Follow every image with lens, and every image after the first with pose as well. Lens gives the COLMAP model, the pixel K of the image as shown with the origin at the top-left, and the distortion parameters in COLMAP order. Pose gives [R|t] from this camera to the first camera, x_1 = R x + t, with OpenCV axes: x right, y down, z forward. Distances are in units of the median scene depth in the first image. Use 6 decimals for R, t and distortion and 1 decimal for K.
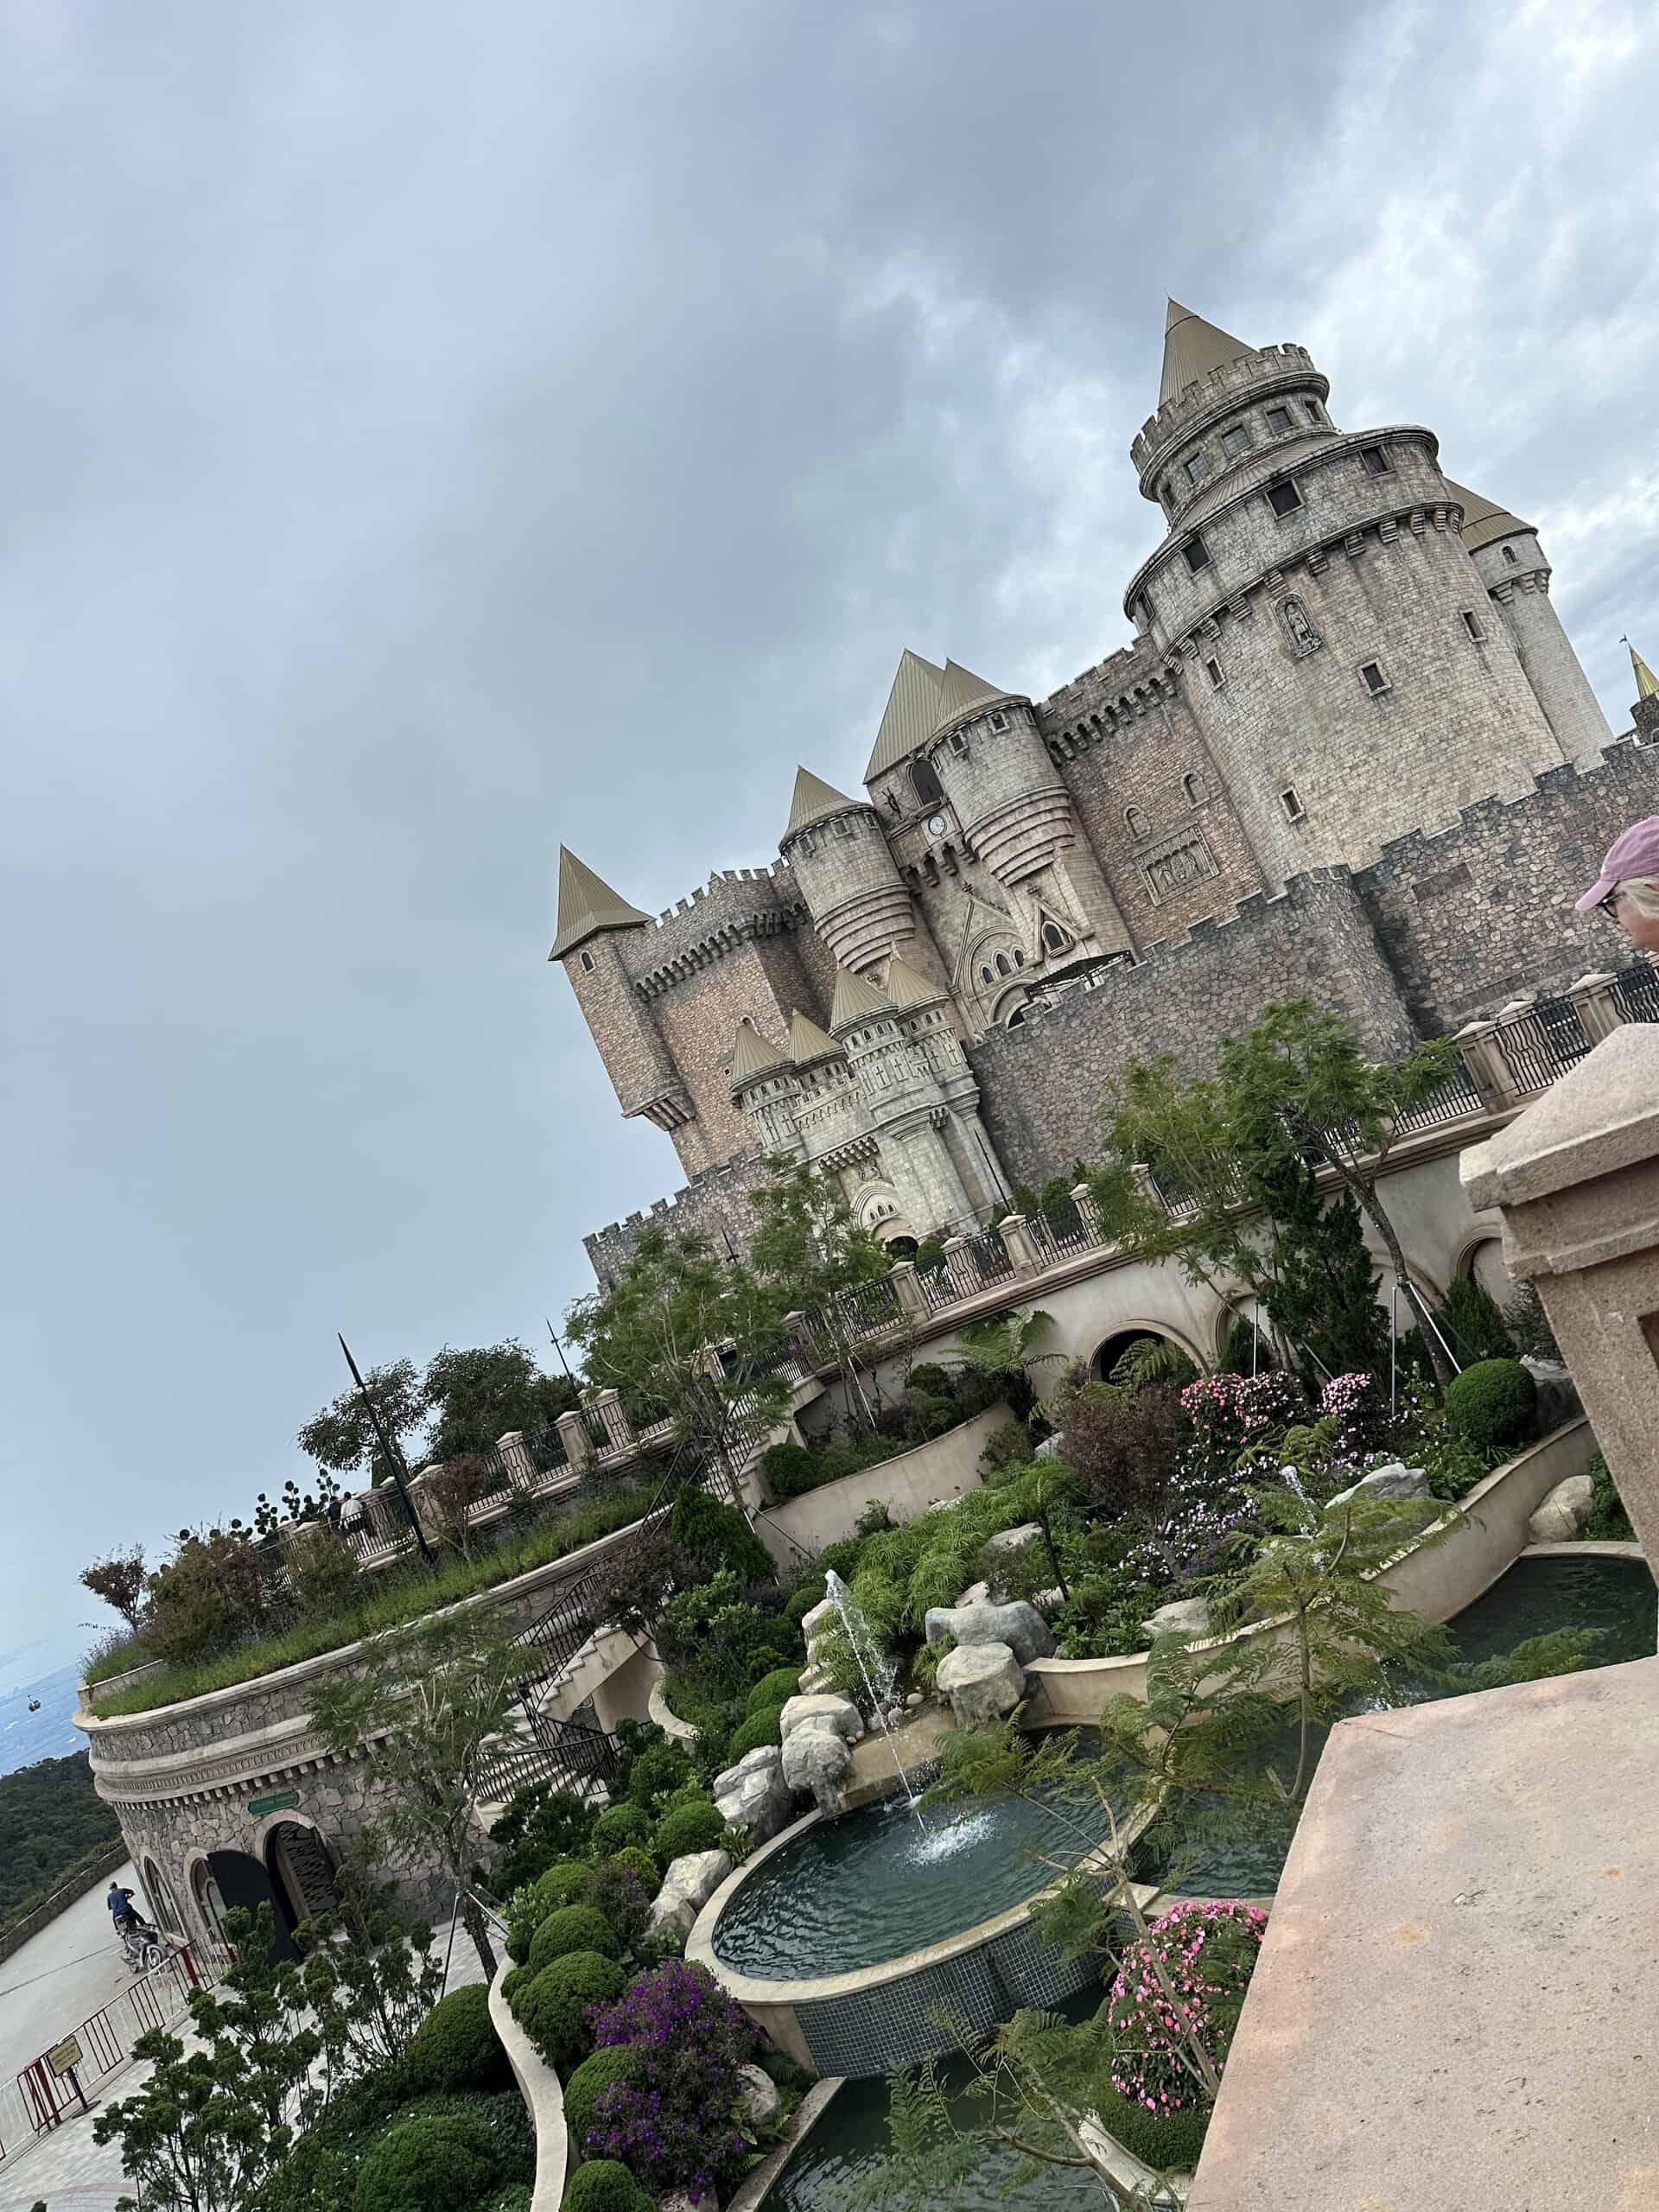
lens RADIAL K [[1525.7, 0, 841.6], [0, 1525.7, 1118.8], [0, 0, 1]] dist [0.185367, -0.400715]
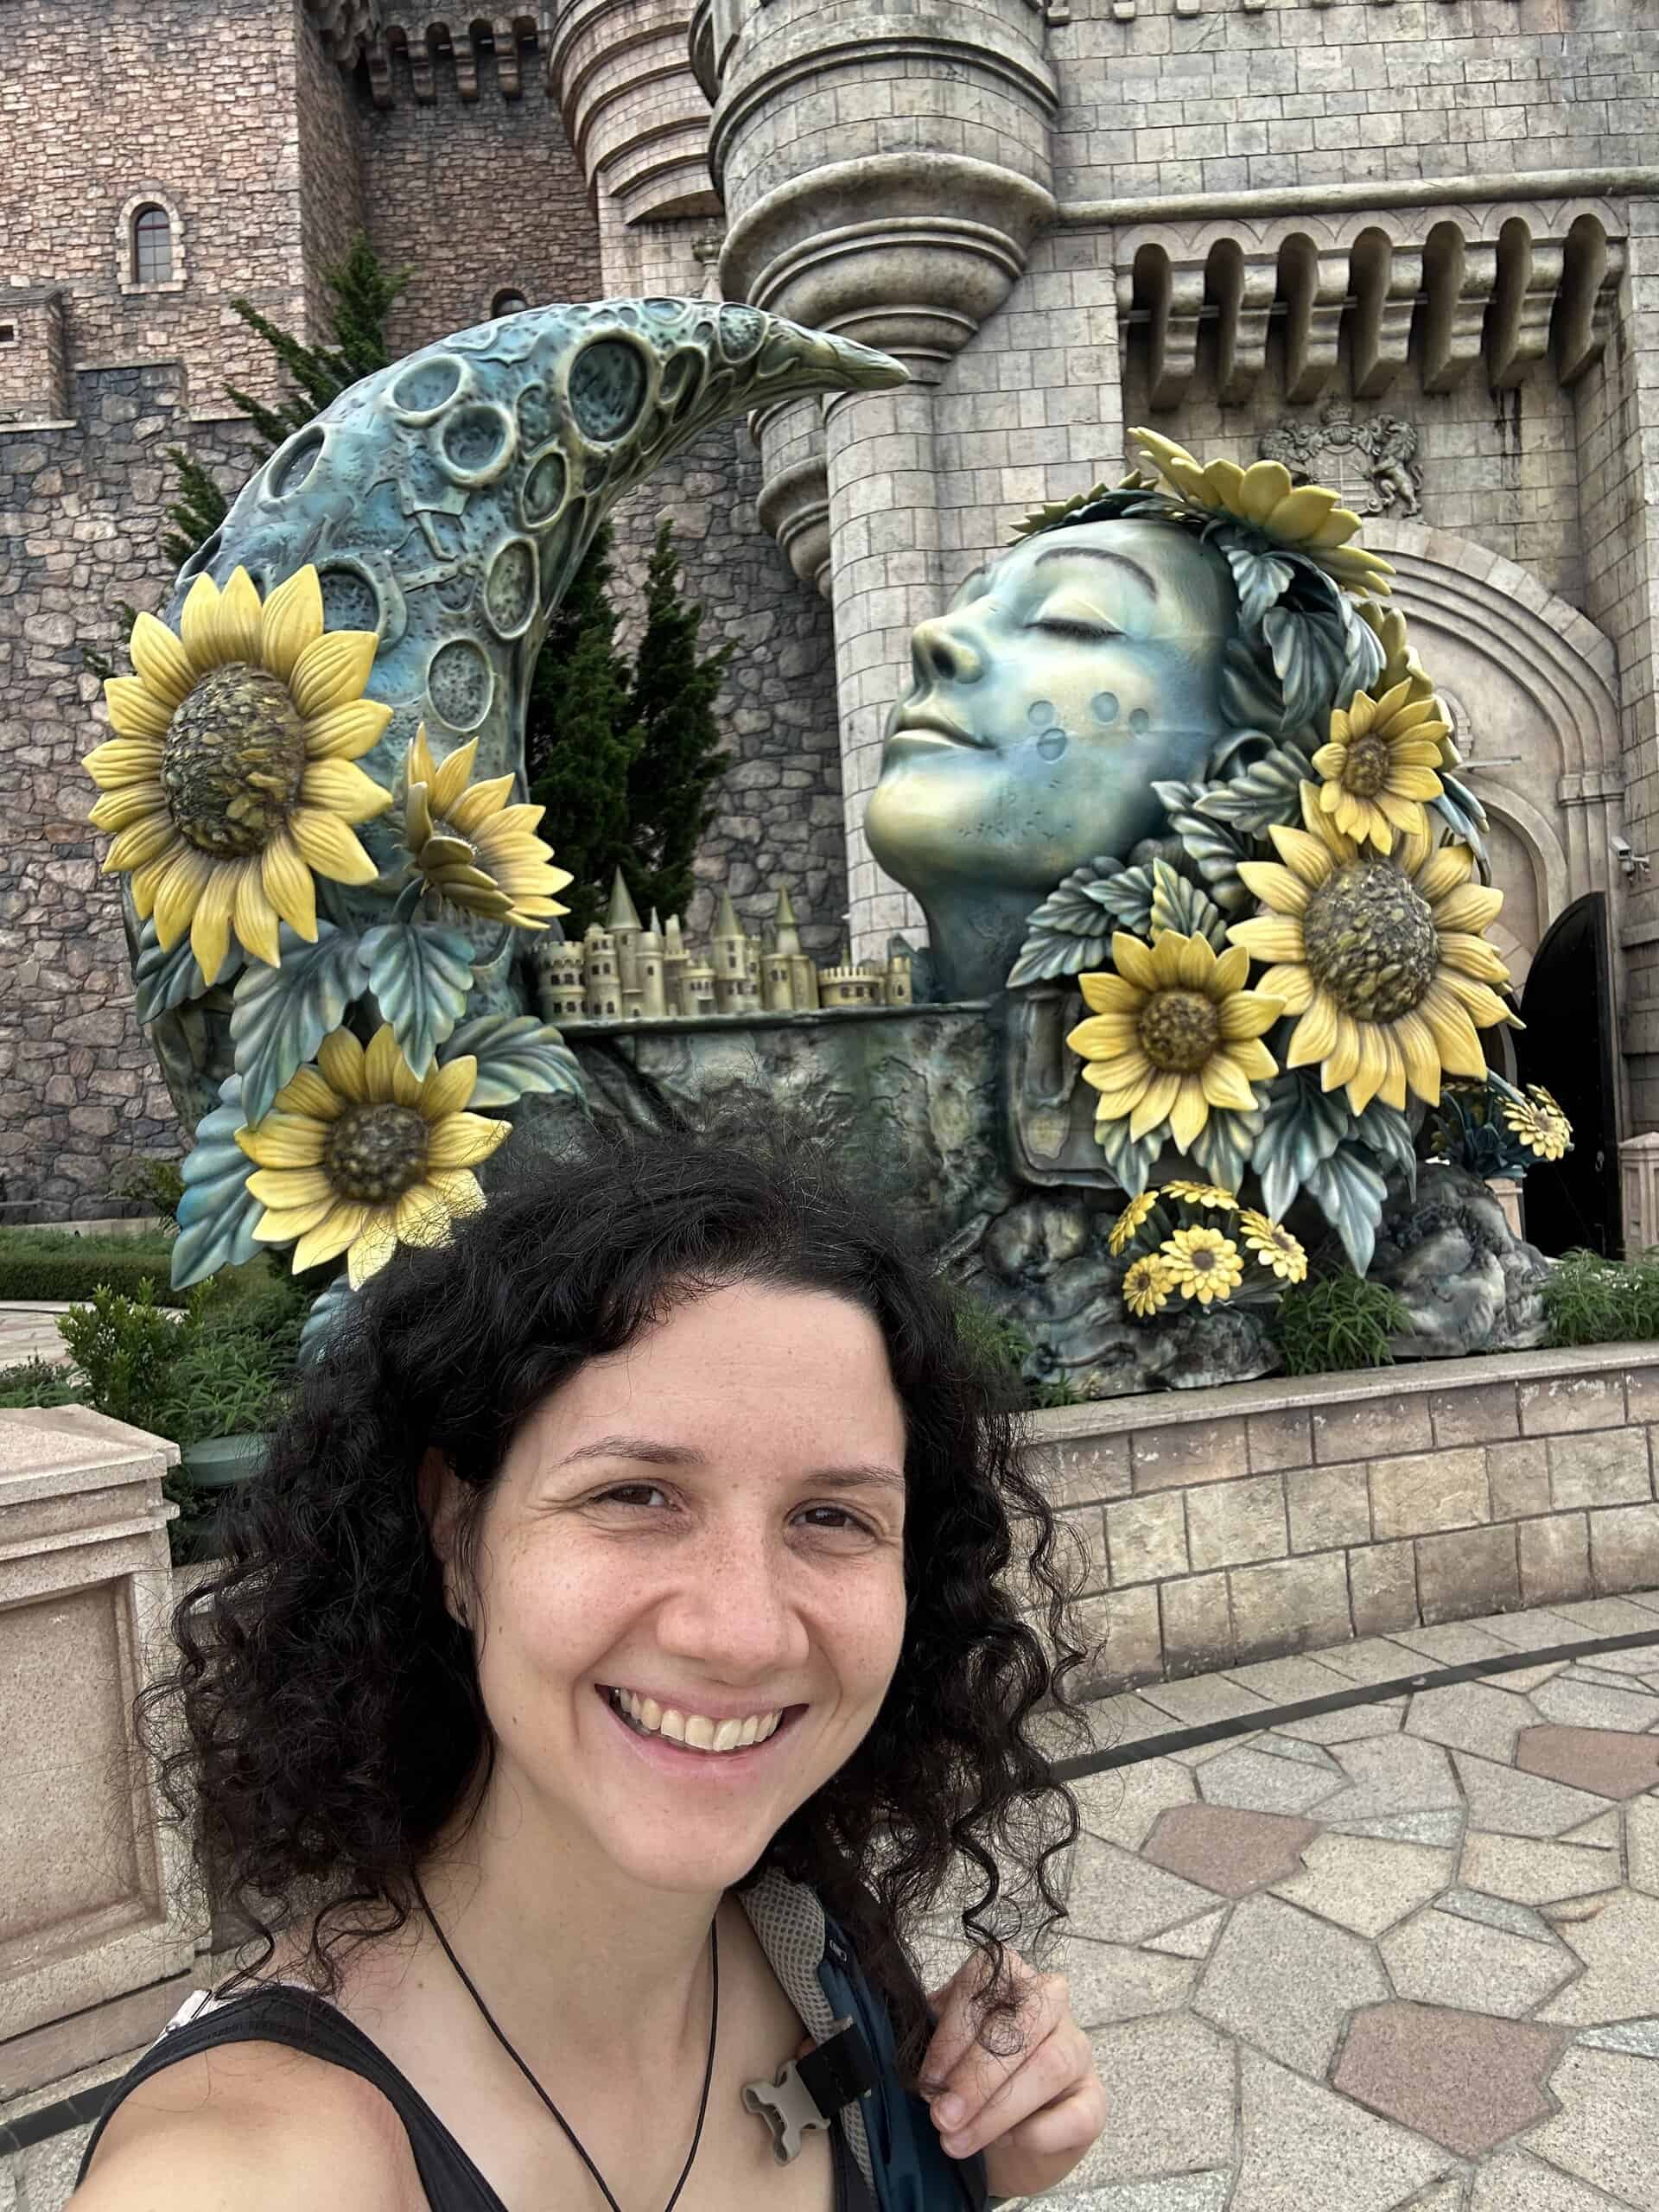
lens RADIAL K [[1541.0, 0, 829.5], [0, 1541.0, 1106.0], [0, 0, 1]] dist [0.080904, -0.103683]
pose [[0.751608, 0.352821, 0.557317, -0.083649], [-0.307365, 0.934919, -0.177351, 0.128688], [-0.583619, -0.038002, 0.811138, 0.794965]]
